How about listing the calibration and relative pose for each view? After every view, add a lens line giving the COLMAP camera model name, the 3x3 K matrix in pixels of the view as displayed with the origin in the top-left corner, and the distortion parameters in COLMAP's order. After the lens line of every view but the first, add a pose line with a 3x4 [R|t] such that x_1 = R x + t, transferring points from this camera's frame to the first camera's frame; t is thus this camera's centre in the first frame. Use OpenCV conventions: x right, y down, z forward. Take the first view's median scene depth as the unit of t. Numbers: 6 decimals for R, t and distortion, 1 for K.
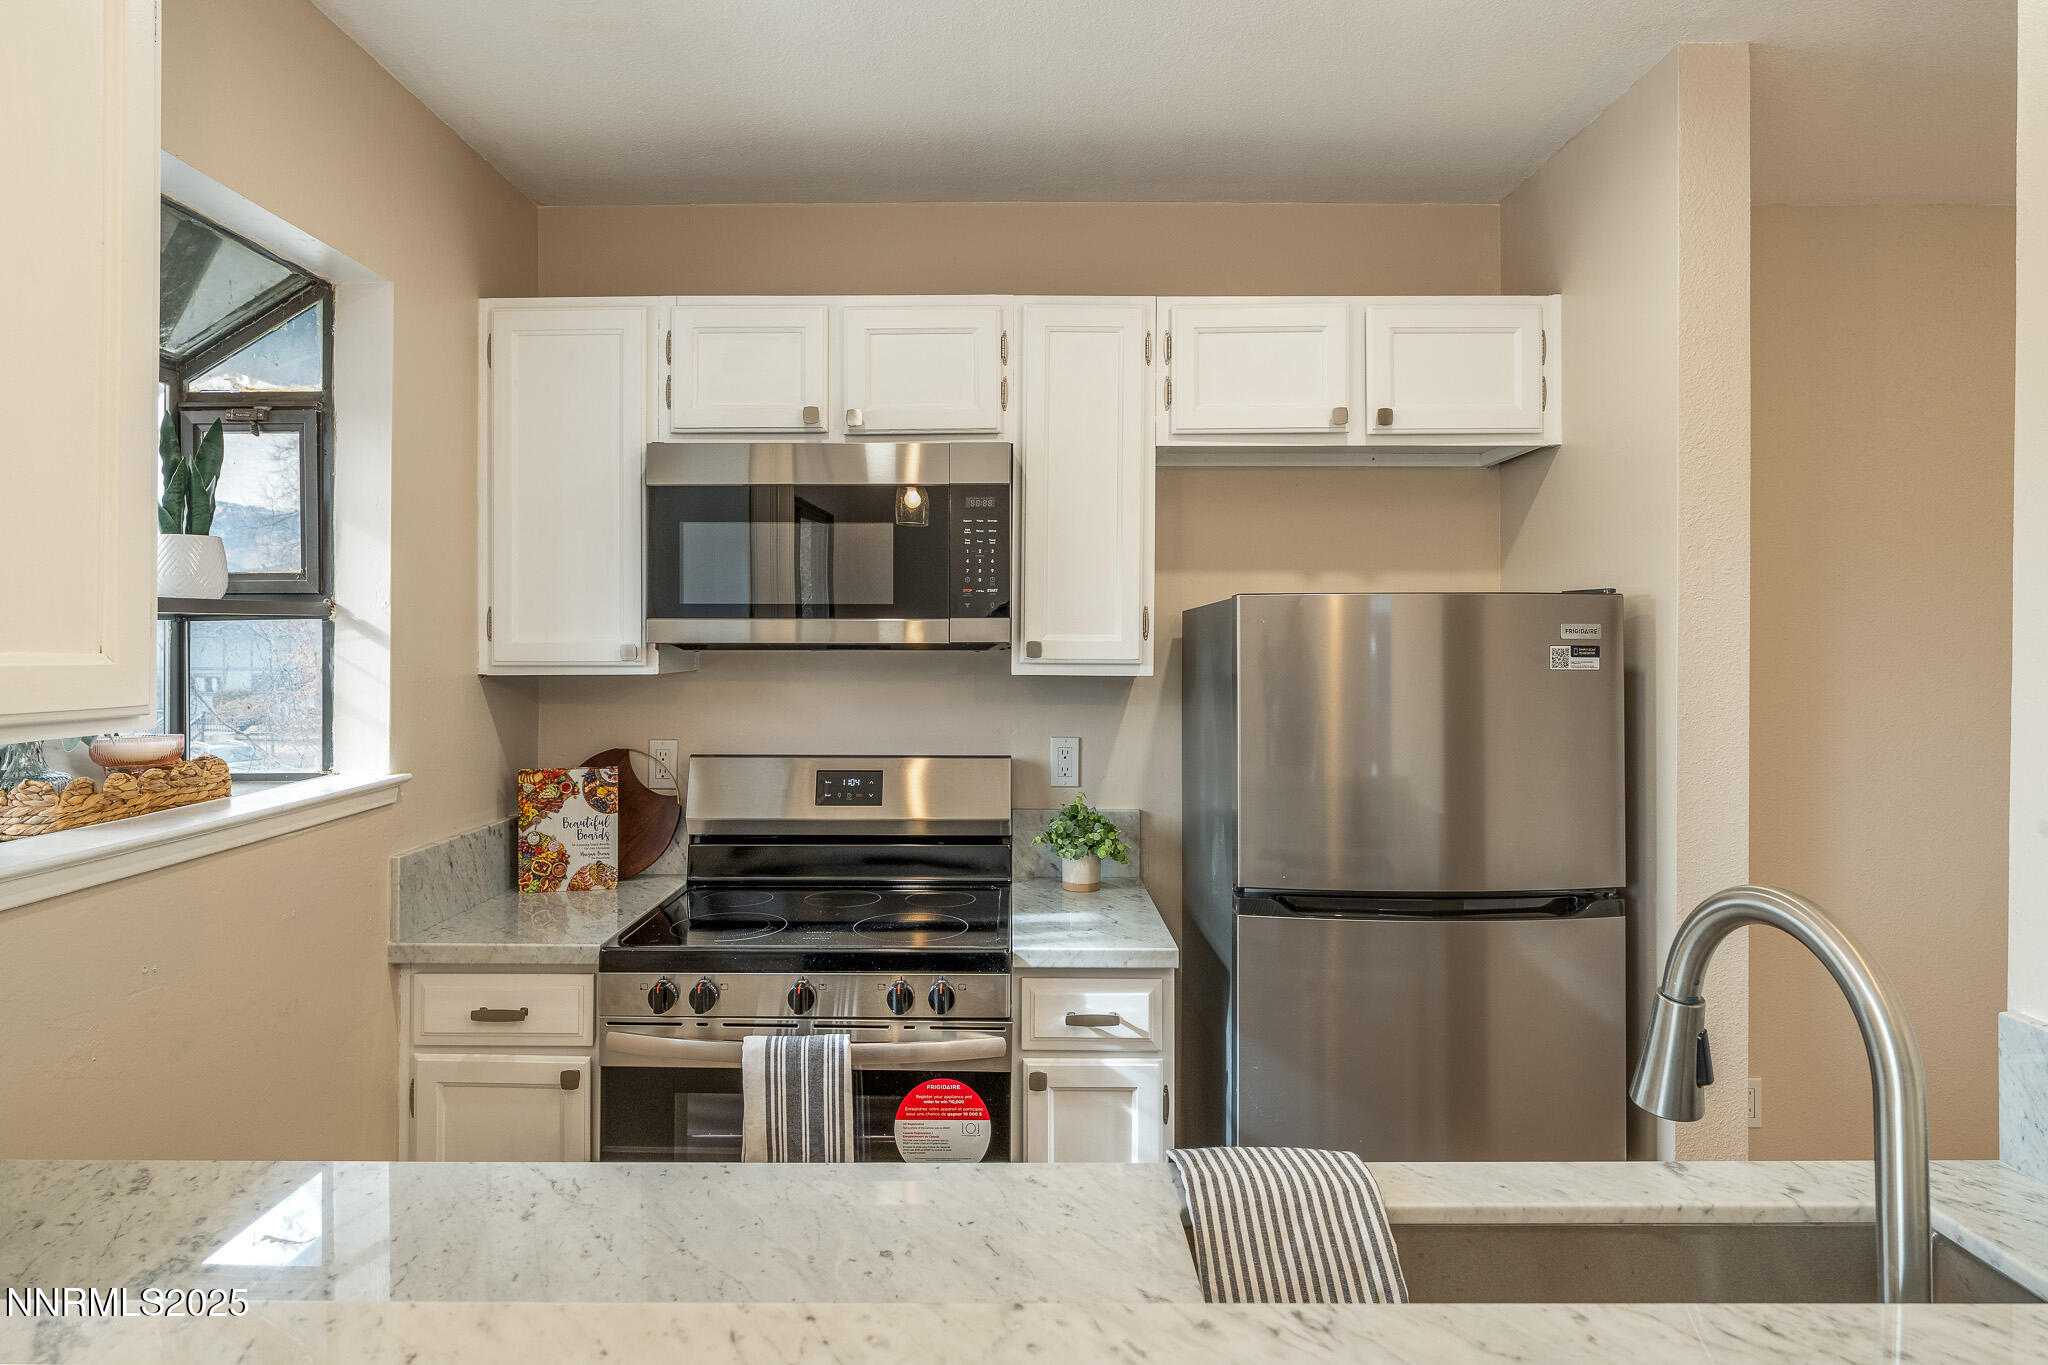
lens RADIAL K [[1038.3, 0, 935.3], [0, 1038.3, 642.1], [0, 0, 1]] dist [0.000381, -0.000040]
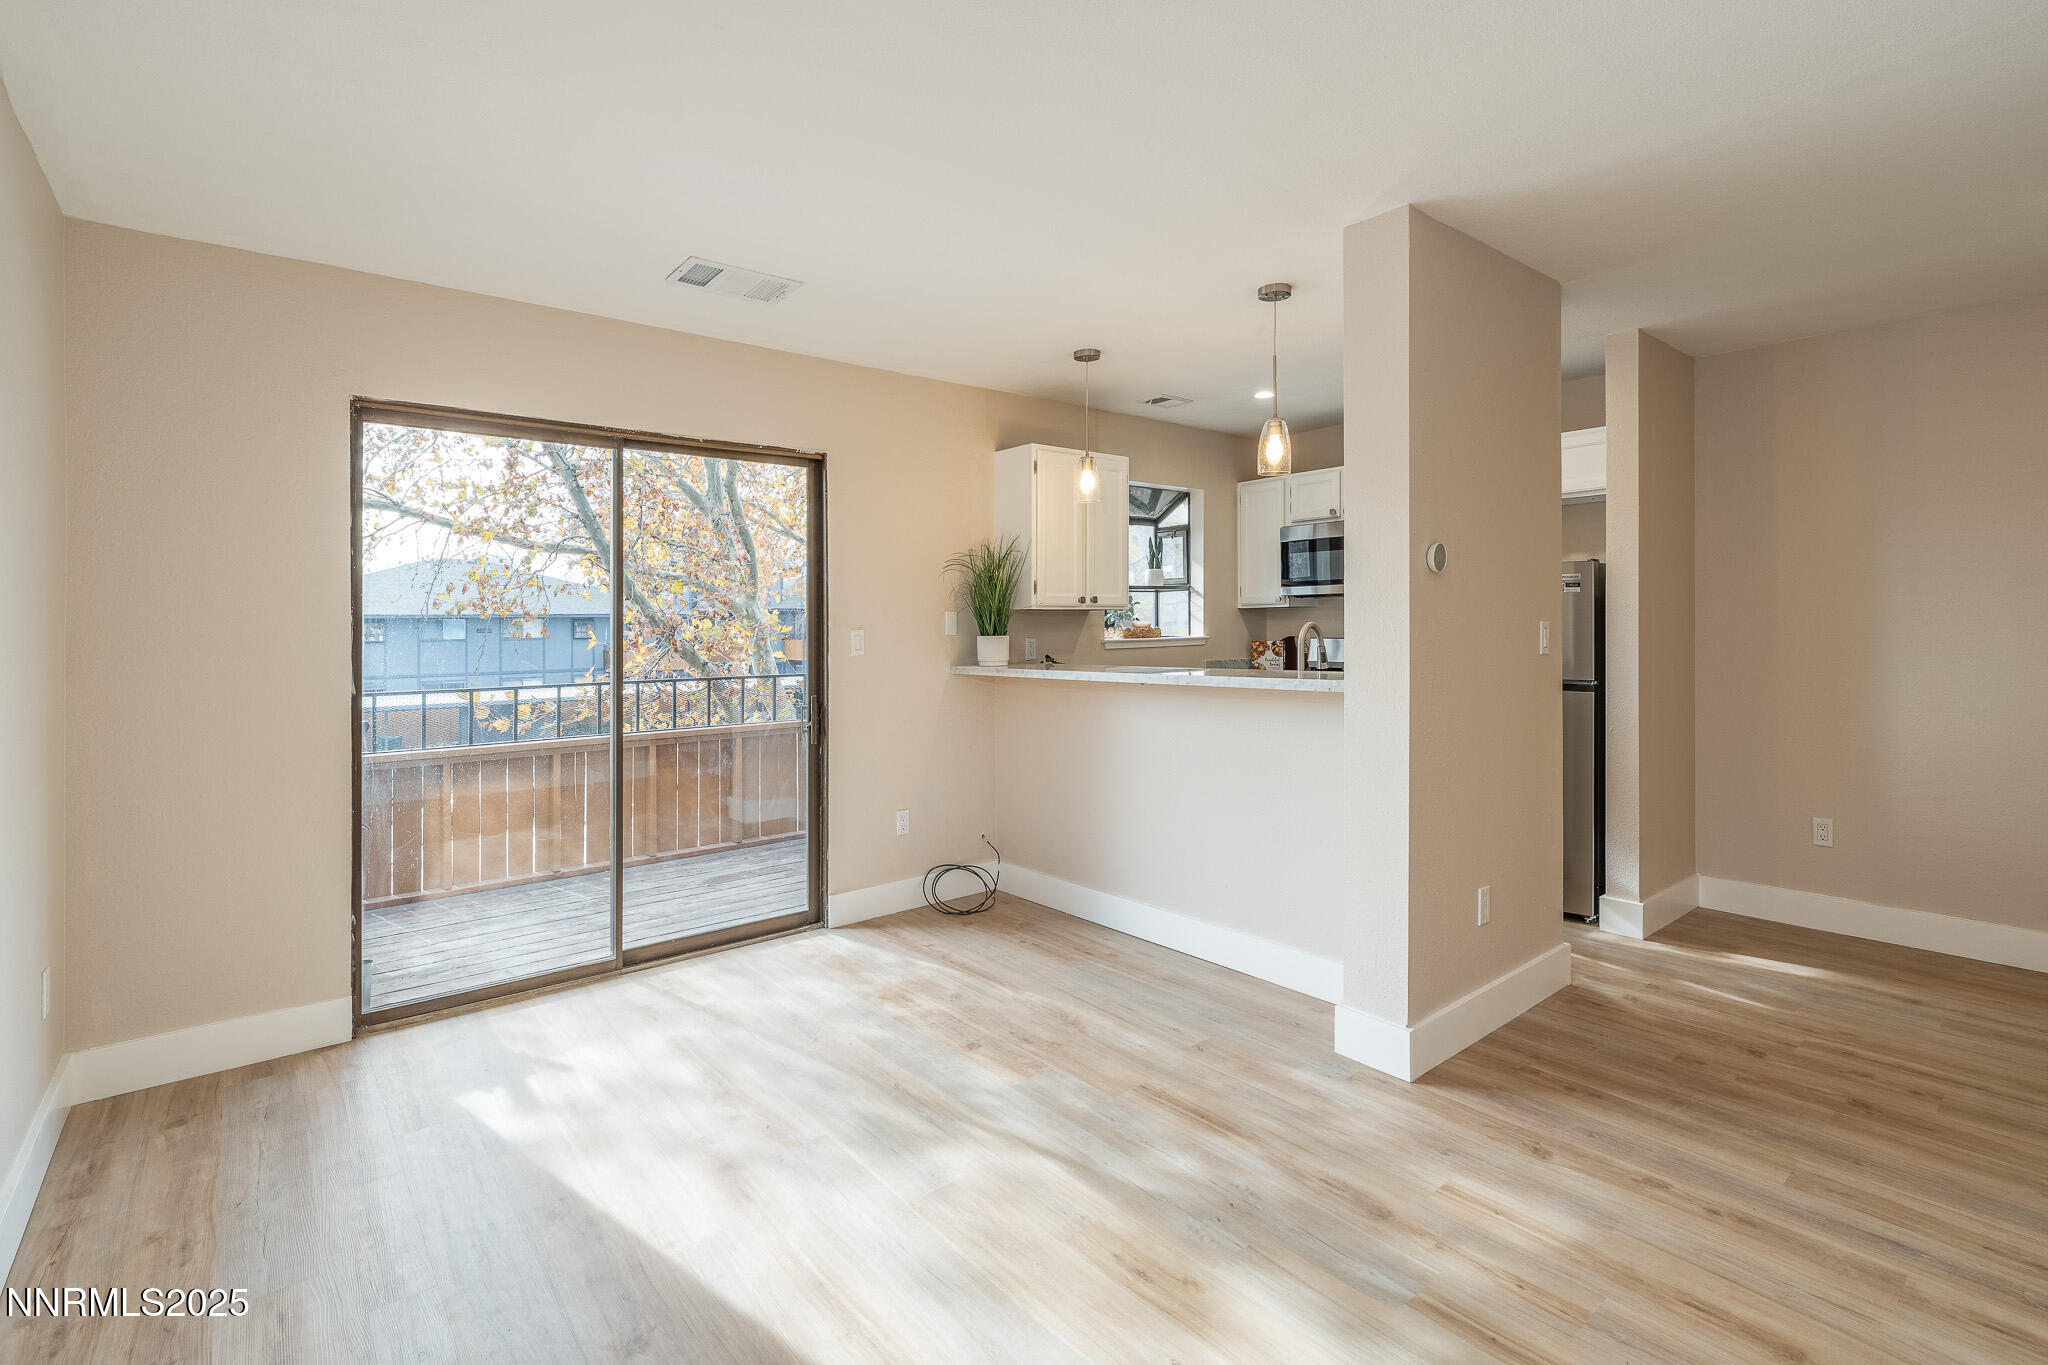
lens RADIAL K [[973.7, 0, 990.7], [0, 973.7, 609.7], [0, 0, 1]] dist [-0.000205, -0.000539]
pose [[0.612369, -0.020556, -0.790305, 1.364844], [0.010385, 0.999785, -0.017958, 0.080465], [0.790504, 0.002790, 0.612451, -1.305780]]
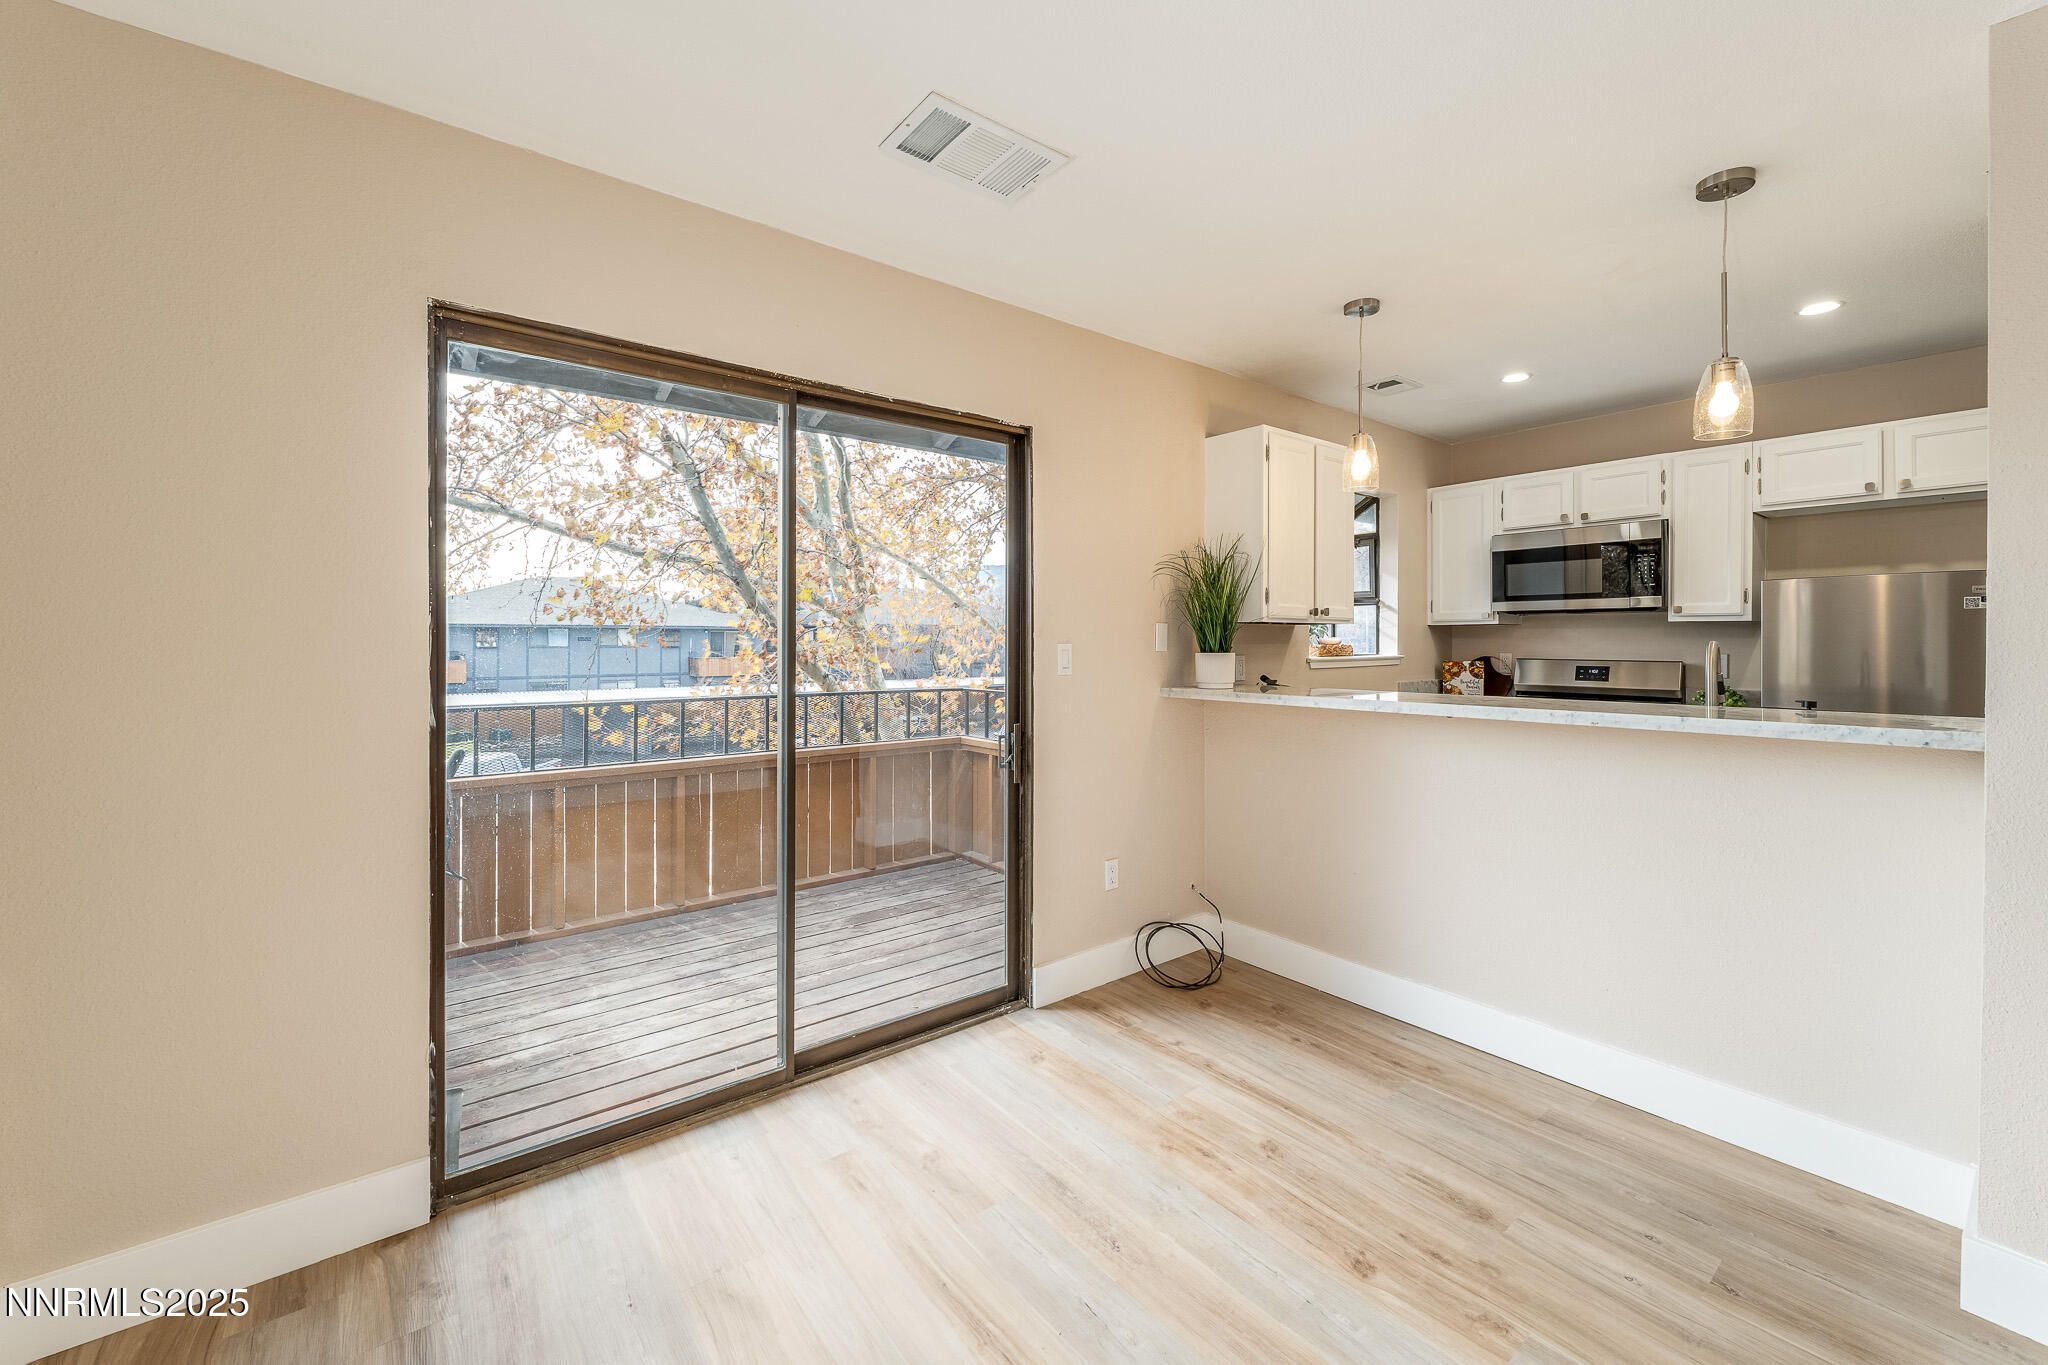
lens RADIAL K [[813.4, 0, 1023.4], [0, 813.4, 643.0], [0, 0, 1]] dist [-0.001138, -0.000436]
pose [[0.625613, 0.002644, -0.780129, 0.580073], [-0.002773, 0.999995, 0.001166, 0.080810], [0.780128, 0.001434, 0.625618, -1.204741]]
